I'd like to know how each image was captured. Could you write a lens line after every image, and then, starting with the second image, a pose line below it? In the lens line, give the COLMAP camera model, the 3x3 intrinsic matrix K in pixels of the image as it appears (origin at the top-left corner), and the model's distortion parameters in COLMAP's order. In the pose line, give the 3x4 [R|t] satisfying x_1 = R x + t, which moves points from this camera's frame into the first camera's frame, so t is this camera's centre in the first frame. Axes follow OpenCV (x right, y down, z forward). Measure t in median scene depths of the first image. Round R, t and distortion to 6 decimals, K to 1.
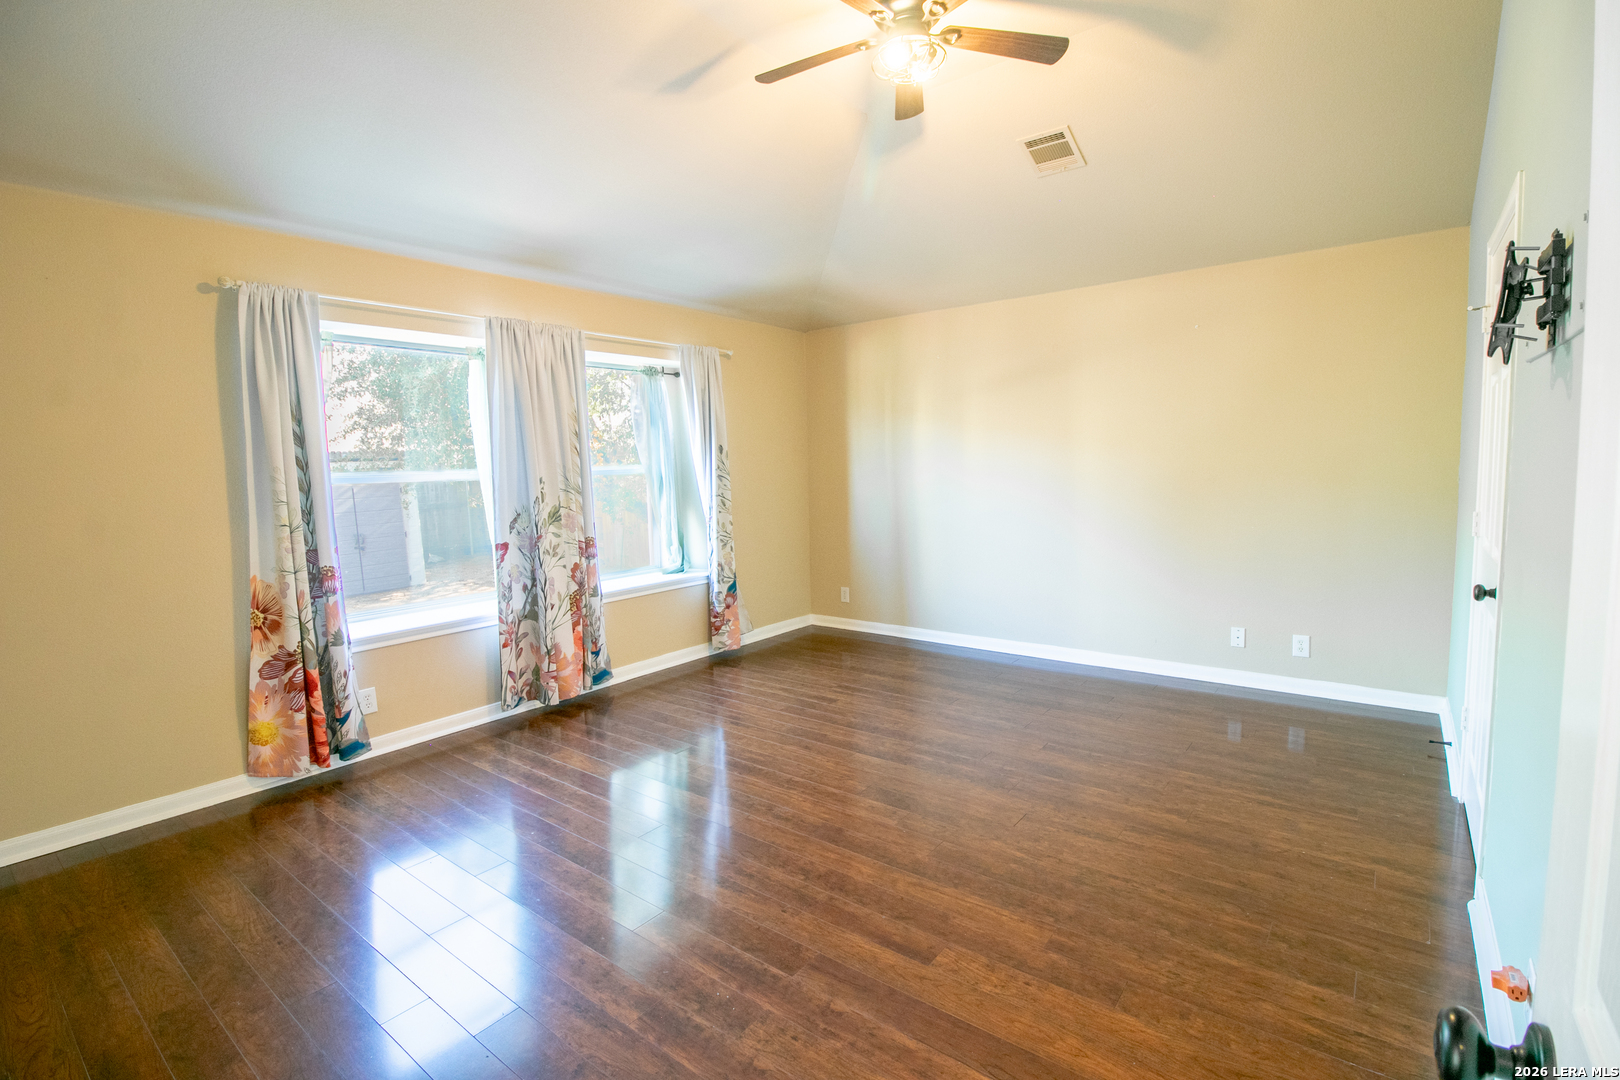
lens RADIAL K [[748.1, 0, 805.5], [0, 748.1, 538.1], [0, 0, 1]] dist [0.000763, -0.014298]
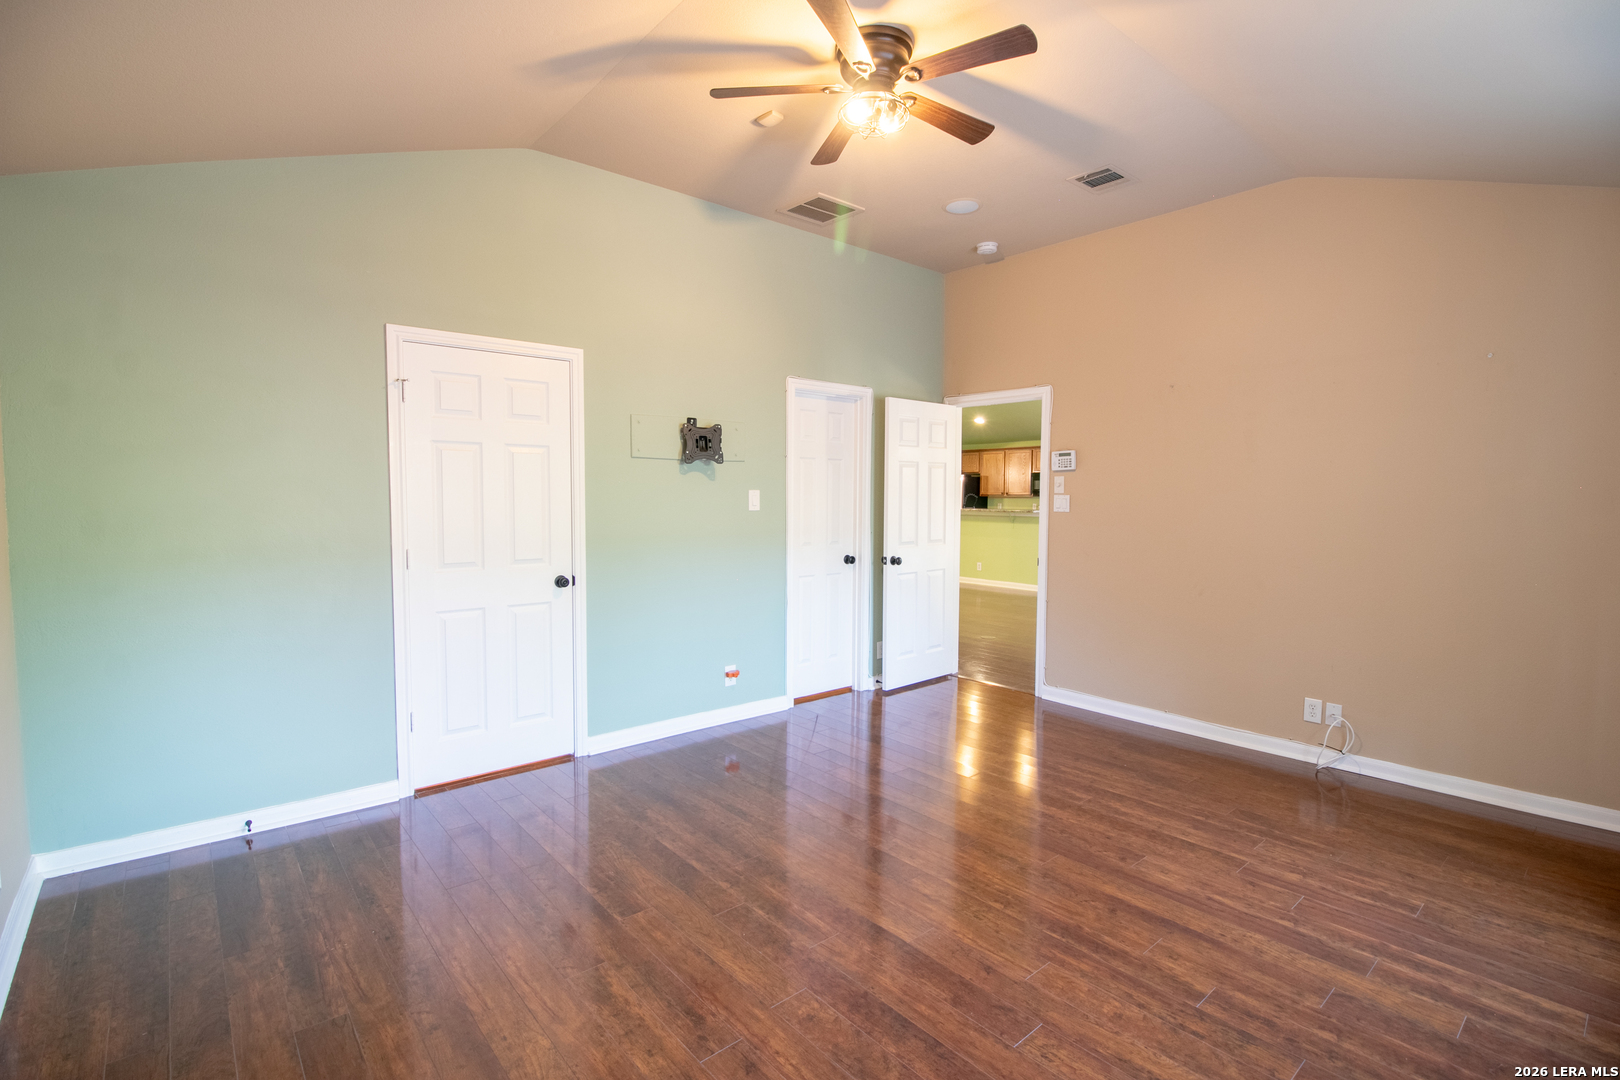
lens RADIAL K [[748.1, 0, 805.5], [0, 748.1, 538.1], [0, 0, 1]] dist [0.000763, -0.014298]
pose [[-0.979796, 0.008144, 0.199833, 0.023740], [0.038161, 0.988427, 0.146822, -0.160979], [-0.196325, 0.151481, -0.968767, 1.602724]]
